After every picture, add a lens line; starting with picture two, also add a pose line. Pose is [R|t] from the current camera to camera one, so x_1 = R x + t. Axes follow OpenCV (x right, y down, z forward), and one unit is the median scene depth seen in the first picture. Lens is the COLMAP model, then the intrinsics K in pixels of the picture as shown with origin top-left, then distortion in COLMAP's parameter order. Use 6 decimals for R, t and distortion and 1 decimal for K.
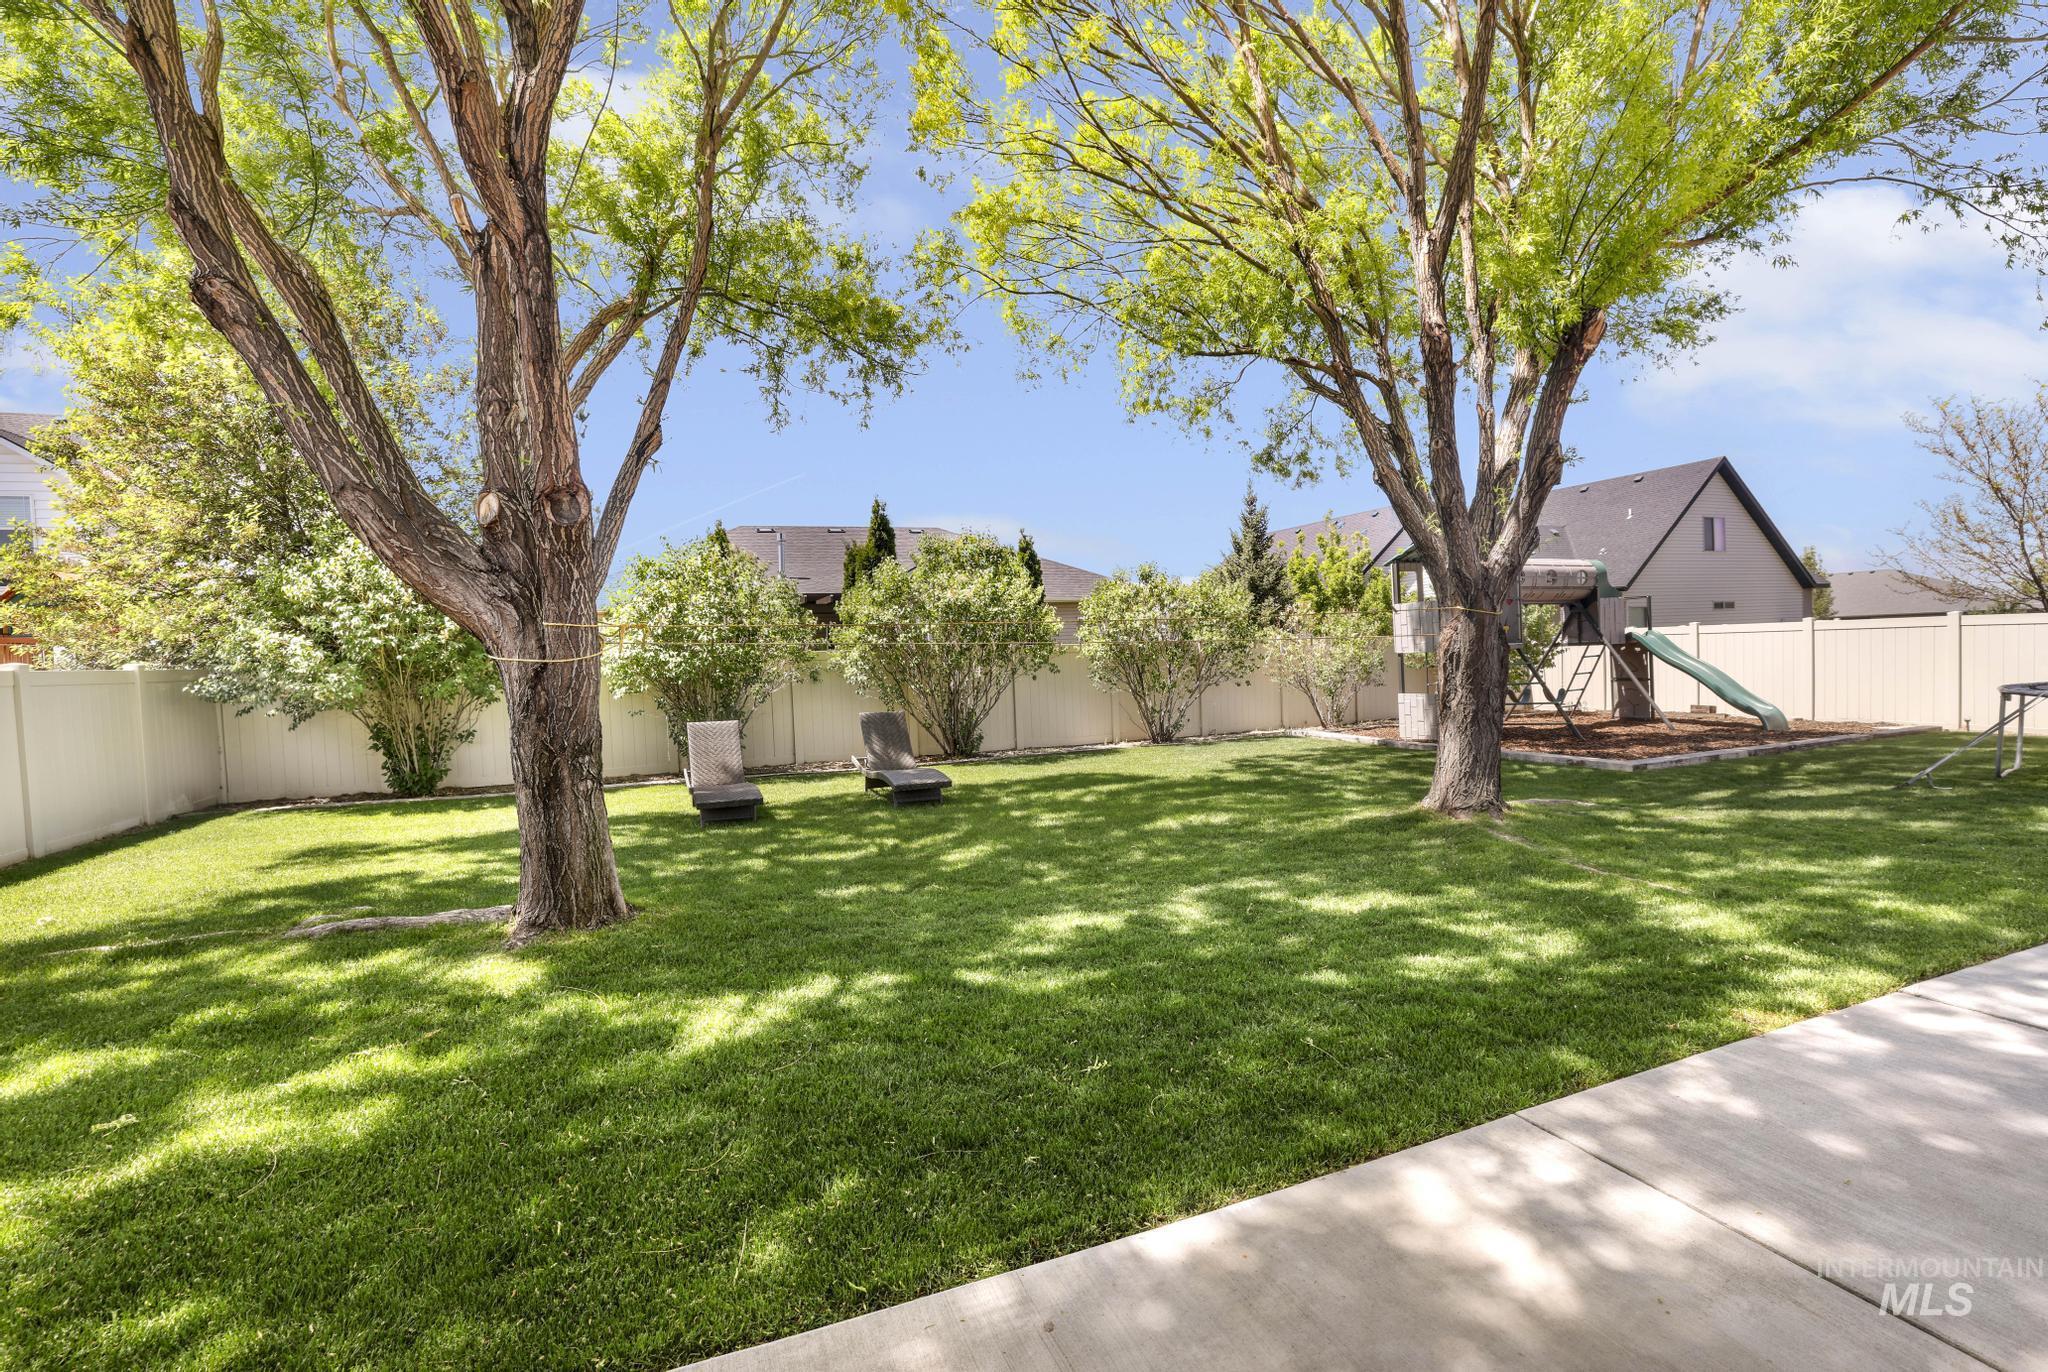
lens RADIAL K [[888.9, 0, 994.1], [0, 888.9, 642.1], [0, 0, 1]] dist [-0.049759, 0.016754]
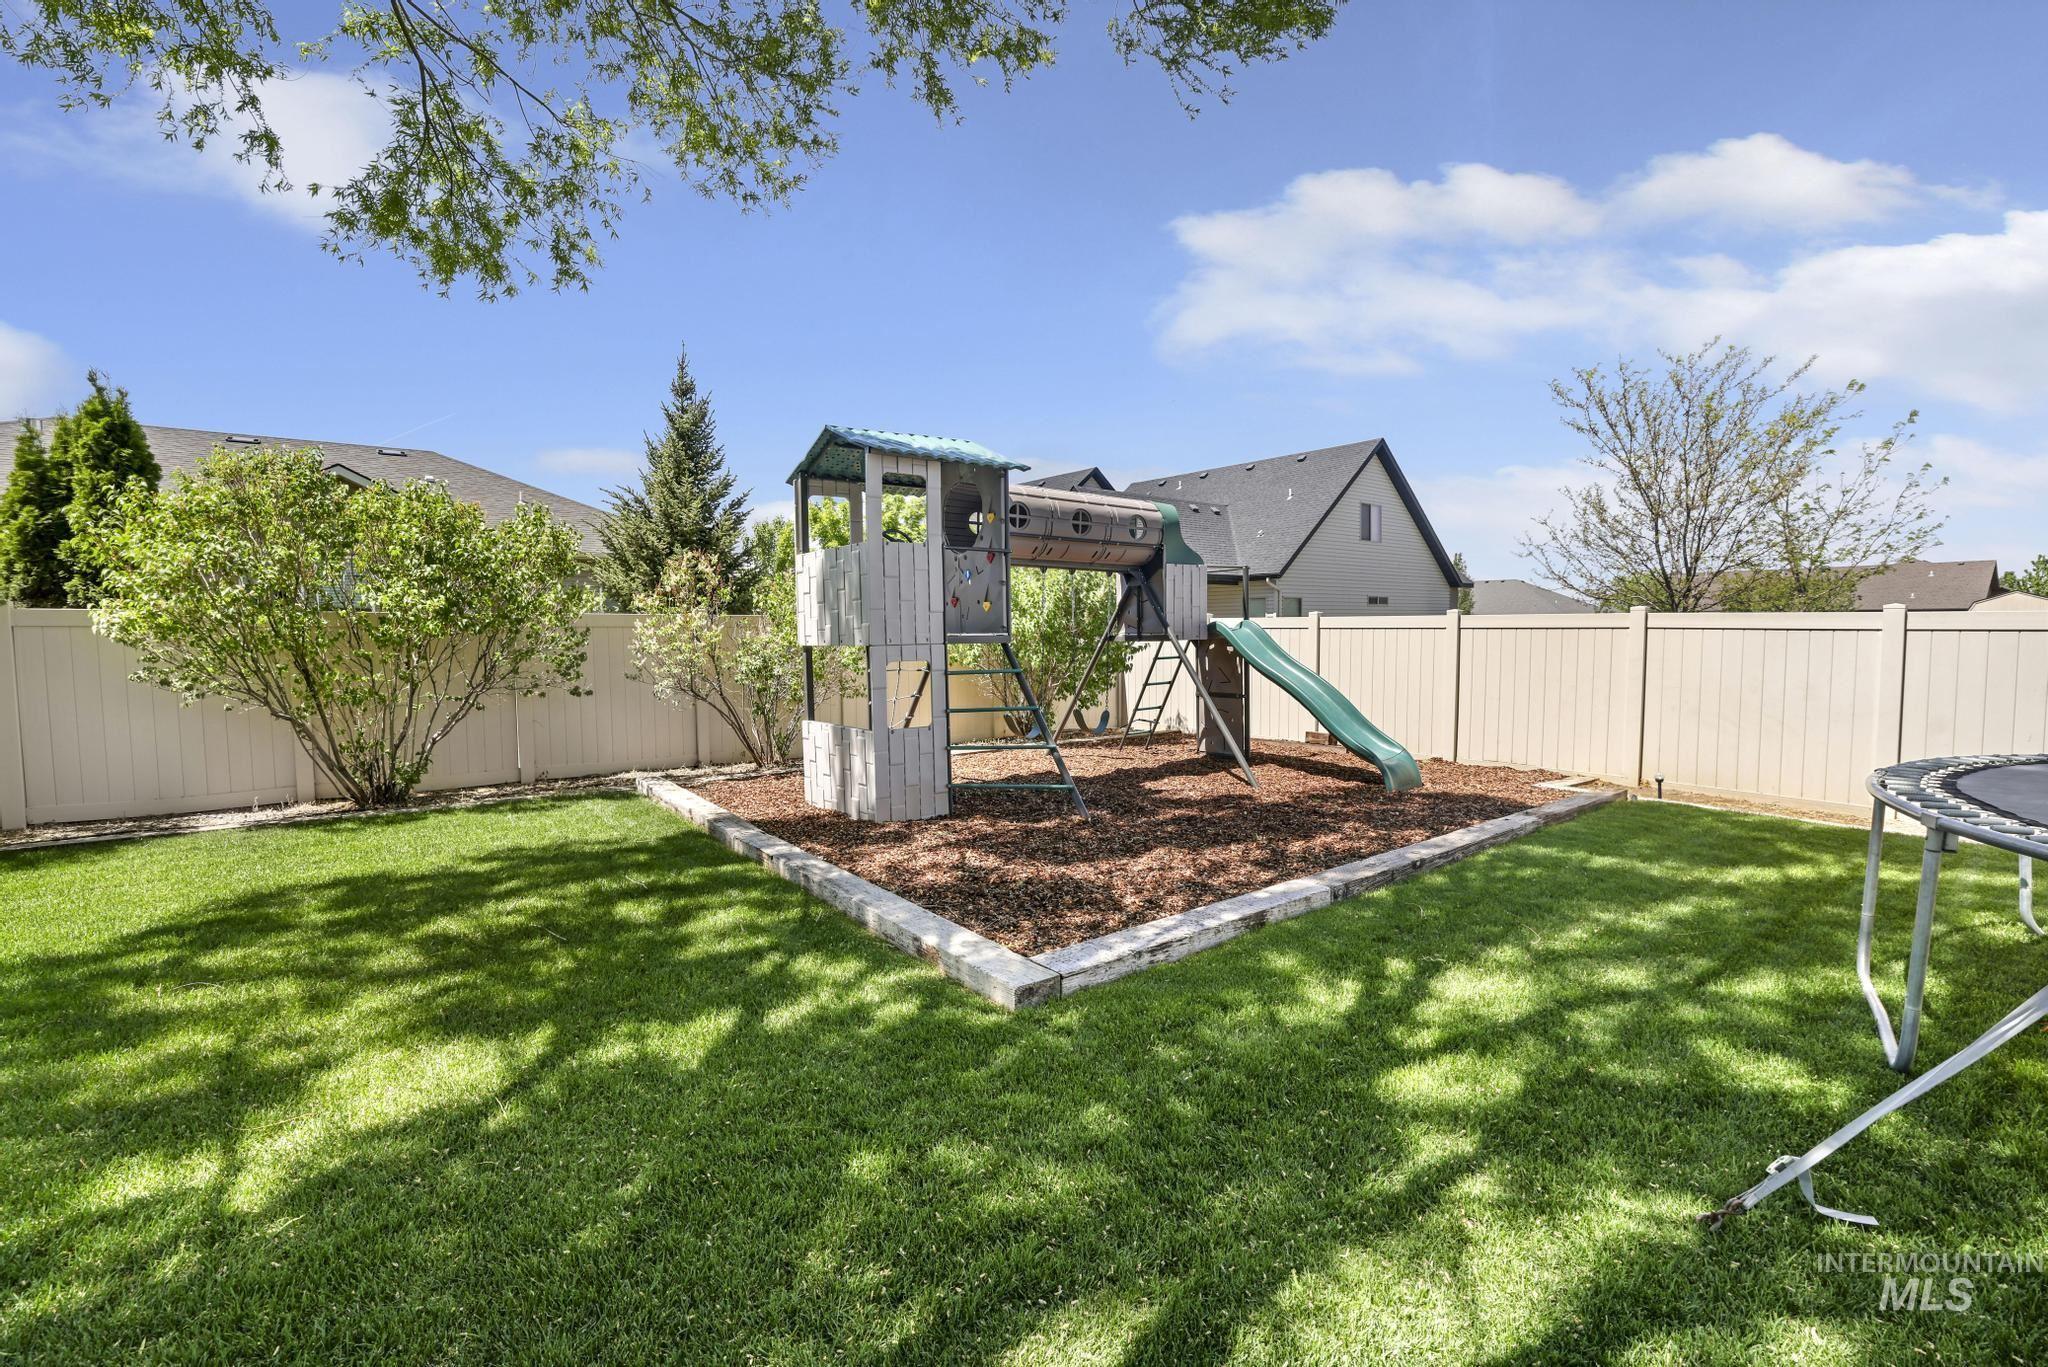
lens RADIAL K [[851.1, 0, 1005.3], [0, 851.1, 666.9], [0, 0, 1]] dist [-0.044071, 0.013633]
pose [[0.962271, 0.015219, 0.271665, 0.360992], [-0.029349, 0.998415, 0.048025, -0.003365], [-0.270504, -0.054187, 0.961193, 0.387006]]
